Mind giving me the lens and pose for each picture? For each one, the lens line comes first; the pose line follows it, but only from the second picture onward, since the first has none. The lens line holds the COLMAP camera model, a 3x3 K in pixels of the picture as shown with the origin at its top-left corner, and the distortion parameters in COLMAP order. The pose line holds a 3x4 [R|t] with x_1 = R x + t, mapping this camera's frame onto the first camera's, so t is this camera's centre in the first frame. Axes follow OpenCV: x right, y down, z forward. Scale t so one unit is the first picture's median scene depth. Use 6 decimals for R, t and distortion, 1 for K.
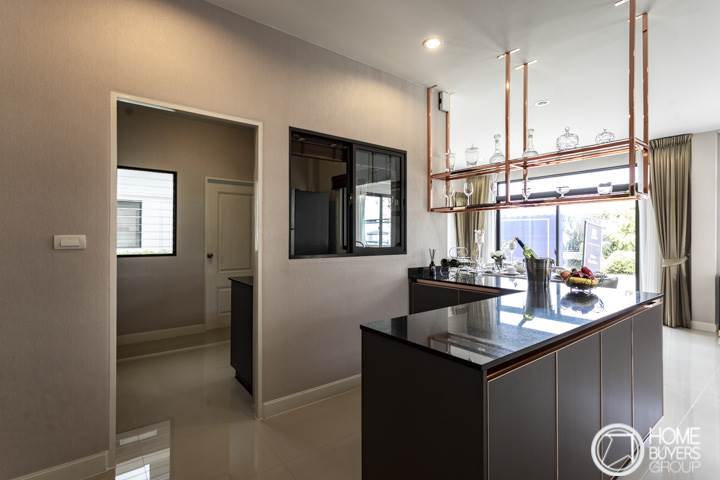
lens RADIAL K [[344.1, 0, 360.0], [0, 344.1, 240.0], [0, 0, 1]] dist [0.000905, 0.000153]
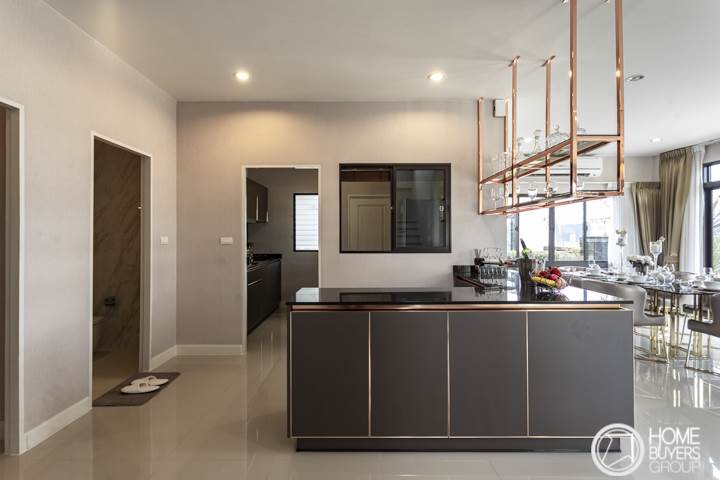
lens RADIAL K [[344.1, 0, 360.0], [0, 344.1, 240.0], [0, 0, 1]] dist [0.000905, 0.000153]
pose [[0.792113, 0.001928, -0.610372, 0.595060], [-0.003266, 0.999994, -0.001080, -0.000624], [0.610366, 0.002849, 0.792114, -0.088334]]
